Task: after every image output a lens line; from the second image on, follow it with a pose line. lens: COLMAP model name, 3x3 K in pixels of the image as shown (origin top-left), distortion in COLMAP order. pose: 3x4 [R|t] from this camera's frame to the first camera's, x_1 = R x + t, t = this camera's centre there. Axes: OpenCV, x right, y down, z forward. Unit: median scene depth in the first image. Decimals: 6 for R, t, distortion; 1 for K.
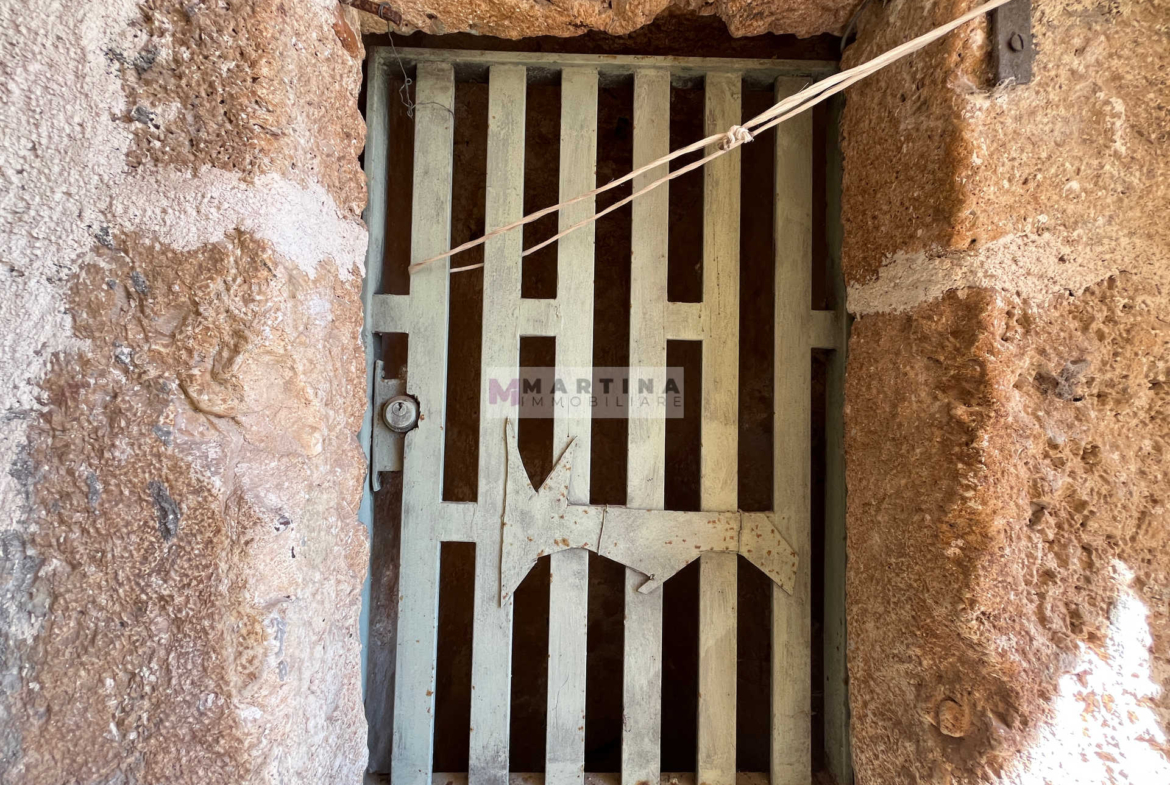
lens RADIAL K [[472.1, 0, 586.8], [0, 472.1, 392.6], [0, 0, 1]] dist [-0.002983, -0.000068]
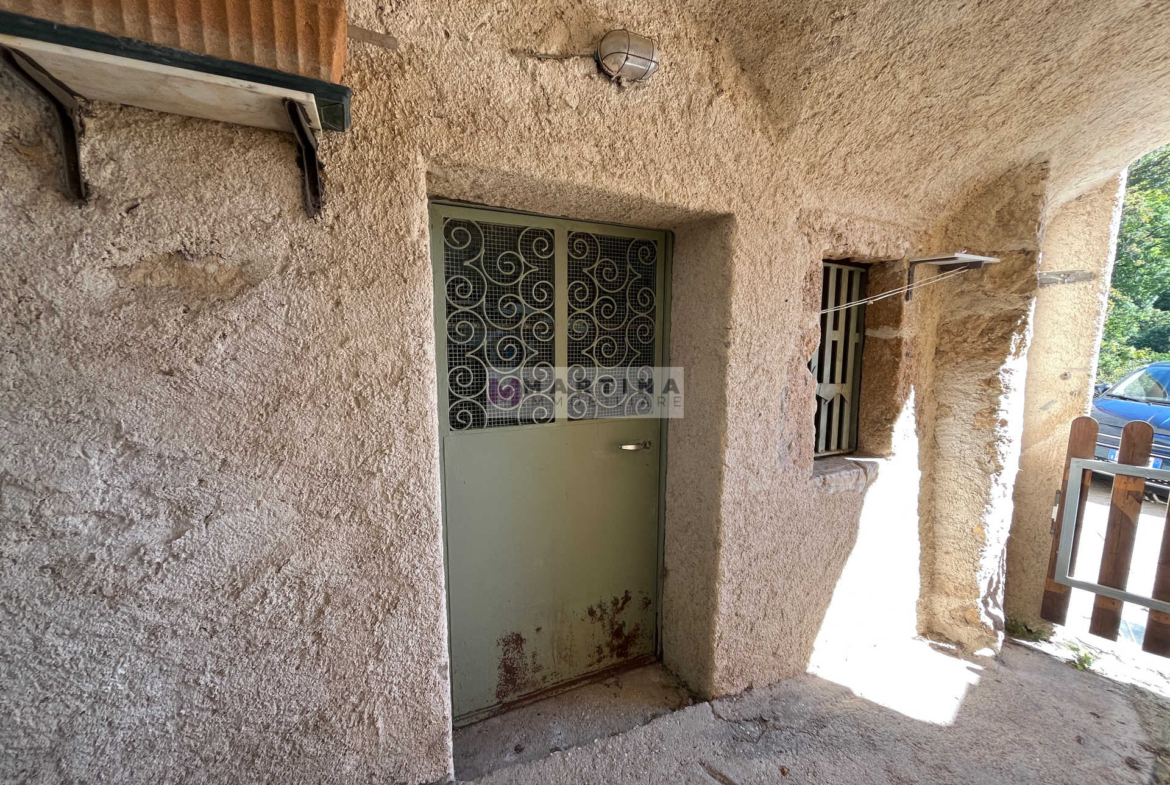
lens RADIAL K [[472.1, 0, 581.2], [0, 472.1, 396.3], [0, 0, 1]] dist [-0.002983, -0.000068]
pose [[0.894174, -0.045850, 0.445365, -4.906090], [-0.018300, 0.990169, 0.138677, -0.225607], [-0.447345, -0.132152, 0.884544, -2.249789]]
